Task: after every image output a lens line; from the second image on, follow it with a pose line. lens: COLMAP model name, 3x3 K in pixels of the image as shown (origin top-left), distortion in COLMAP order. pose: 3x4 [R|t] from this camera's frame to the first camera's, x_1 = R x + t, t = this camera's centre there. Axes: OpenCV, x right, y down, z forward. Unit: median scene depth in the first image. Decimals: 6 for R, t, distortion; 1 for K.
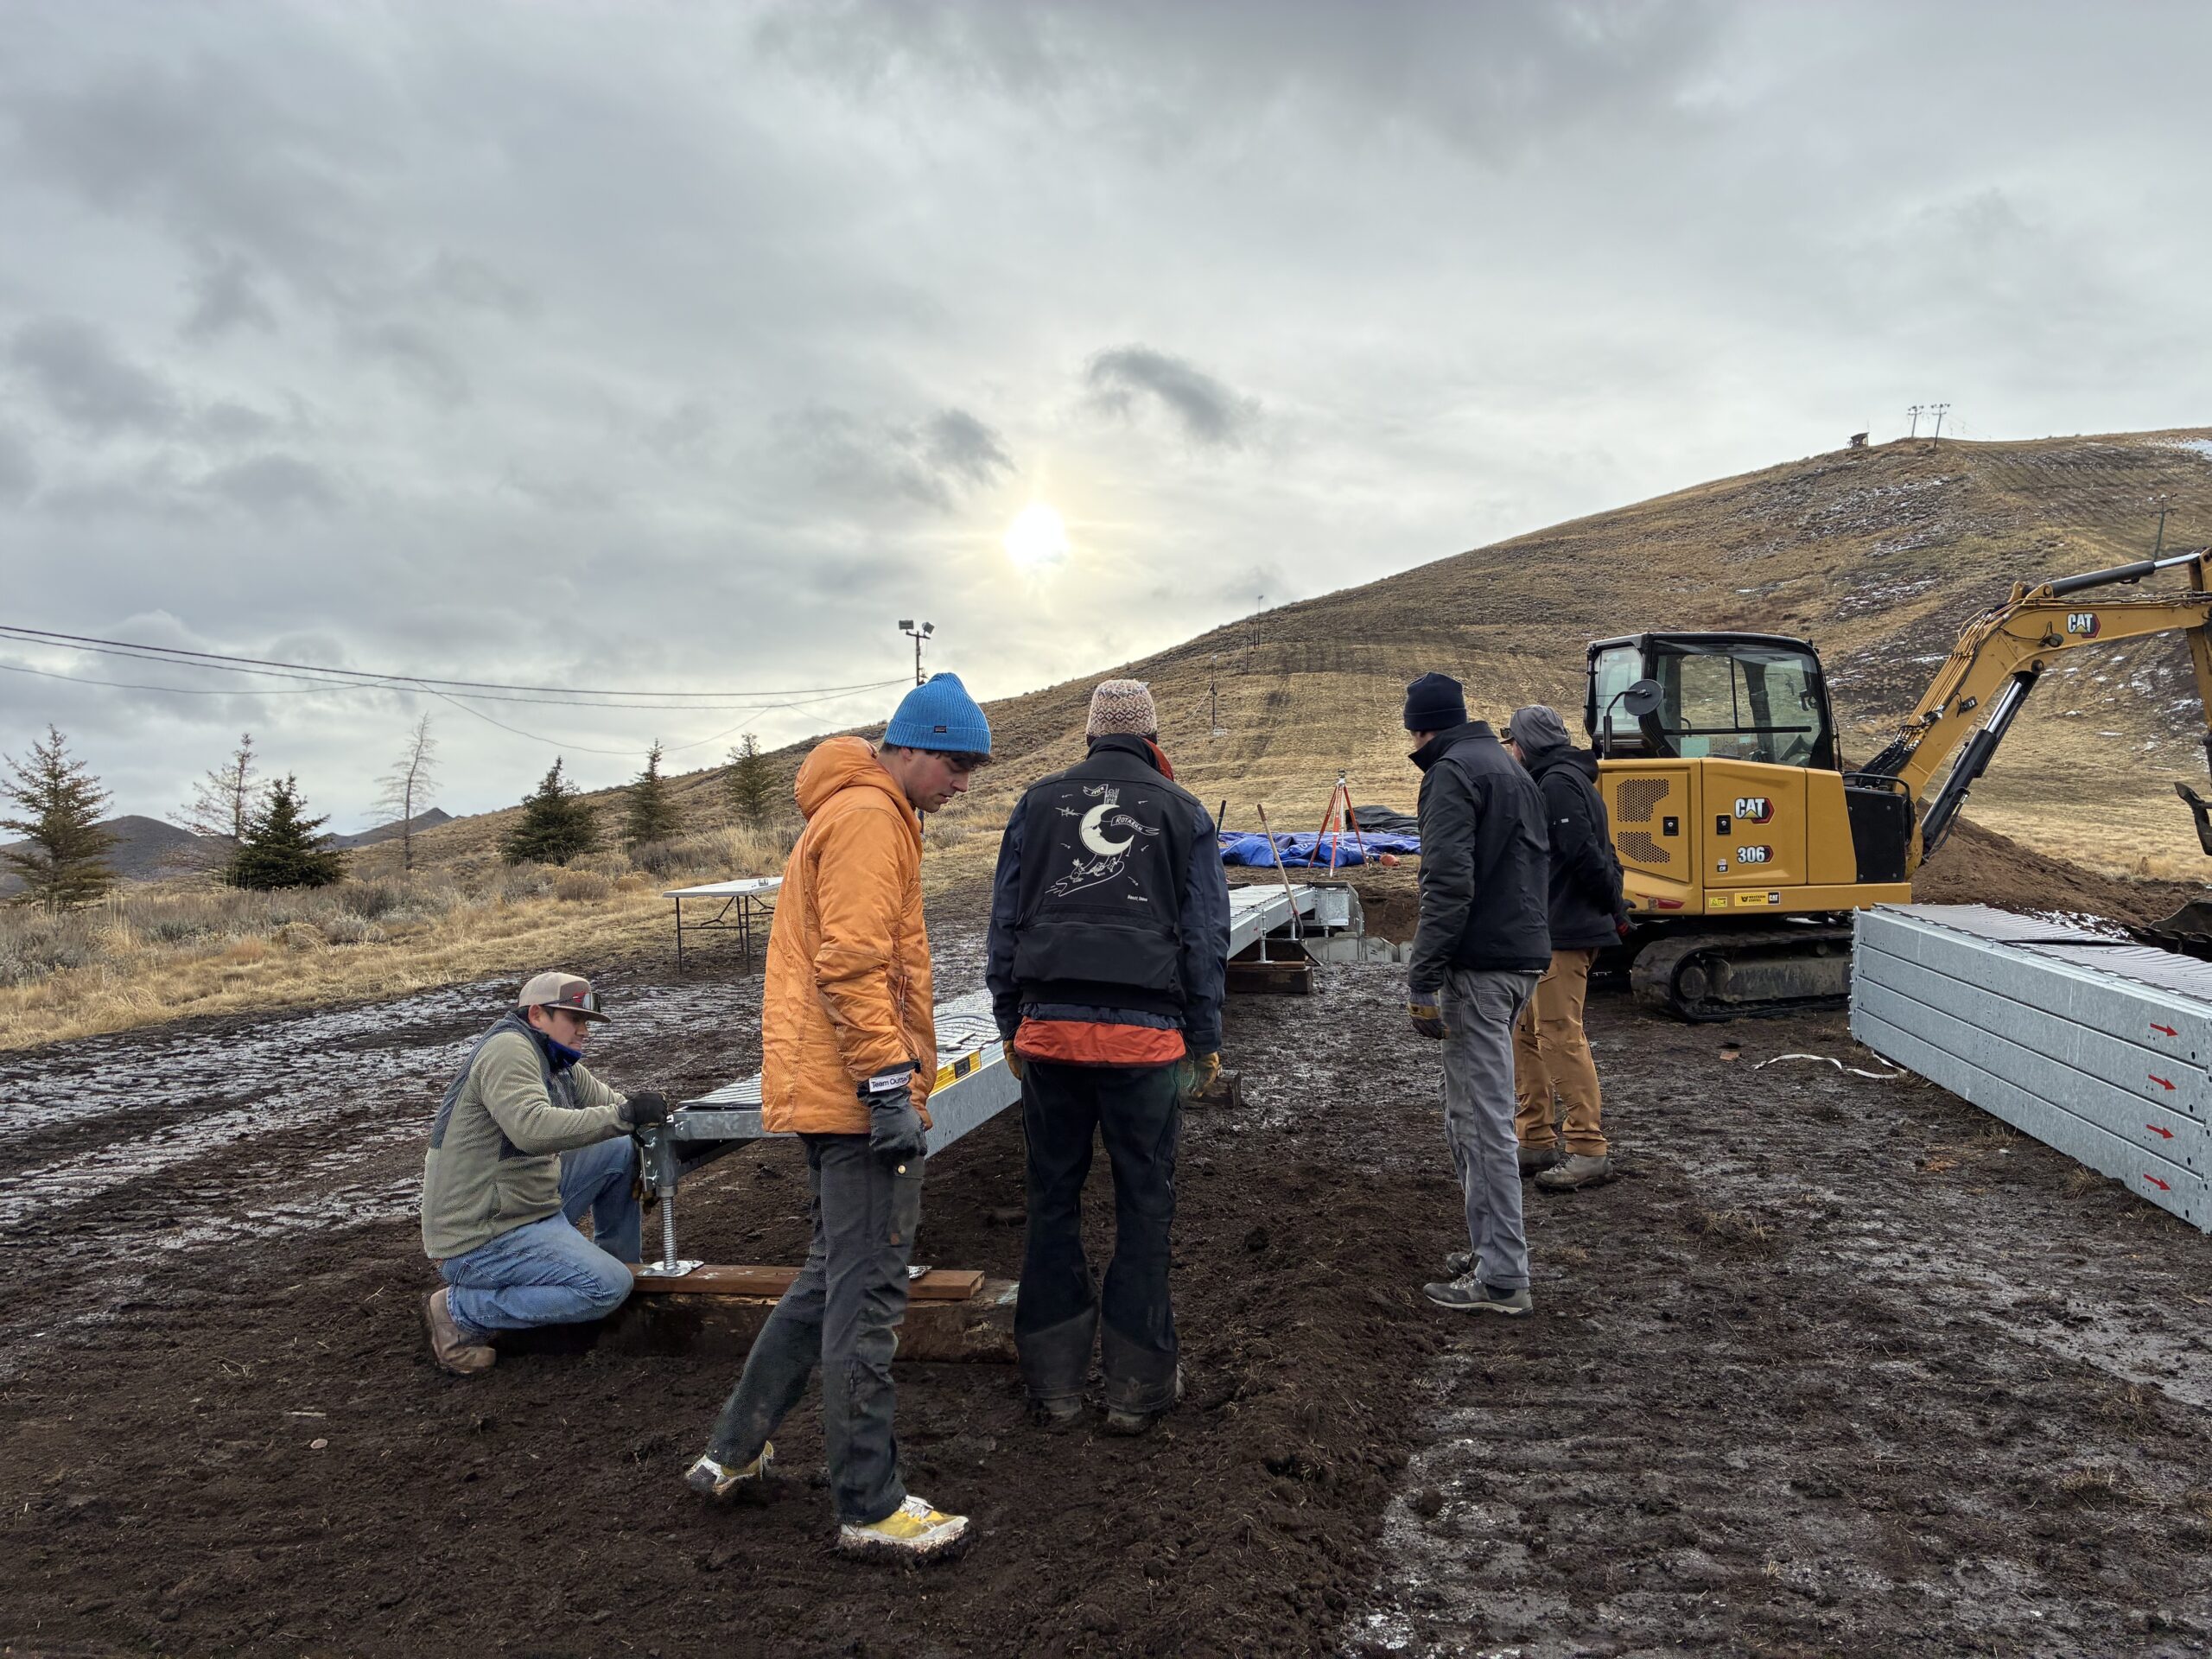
lens RADIAL K [[1665.1, 0, 1106.0], [0, 1665.1, 829.5], [0, 0, 1]] dist [0.004276, 0.002656]
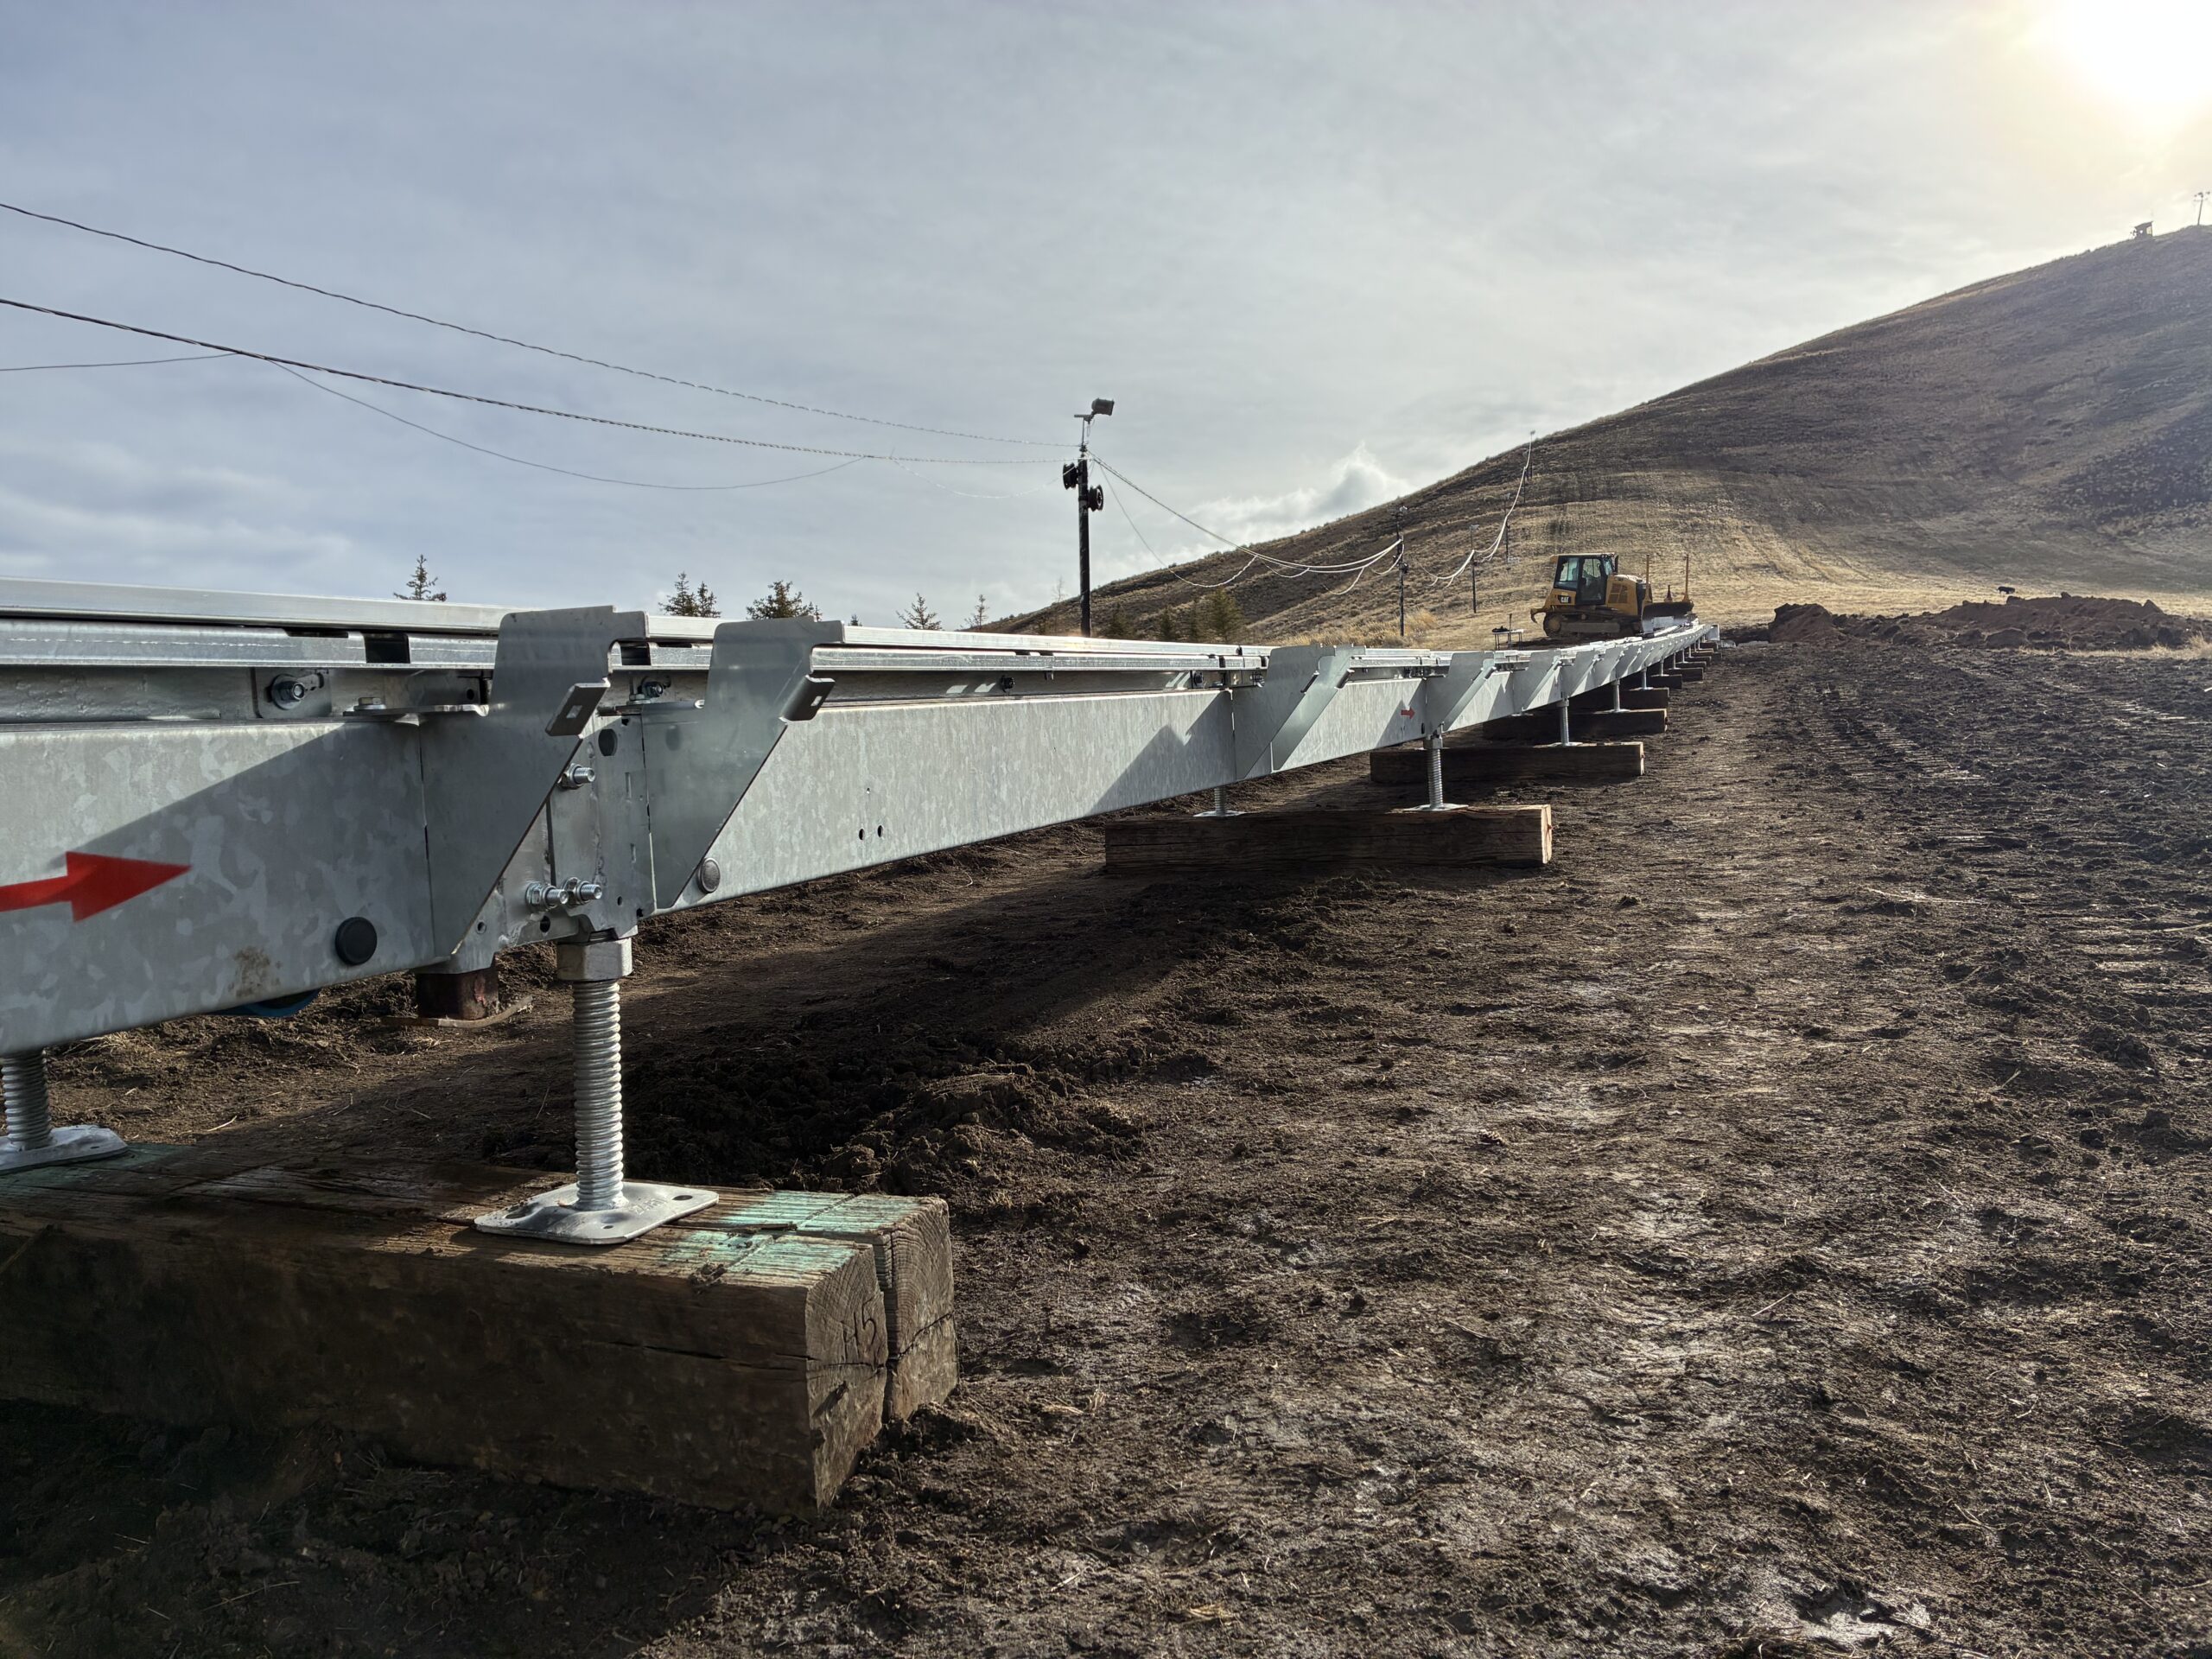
lens RADIAL K [[1665.1, 0, 1106.0], [0, 1665.1, 829.5], [0, 0, 1]] dist [0.004276, 0.002656]
pose [[0.989660, -0.020662, -0.141934, -0.032615], [0.034351, 0.994914, 0.094688, 0.006129], [0.139256, -0.098584, 0.985337, -0.134123]]
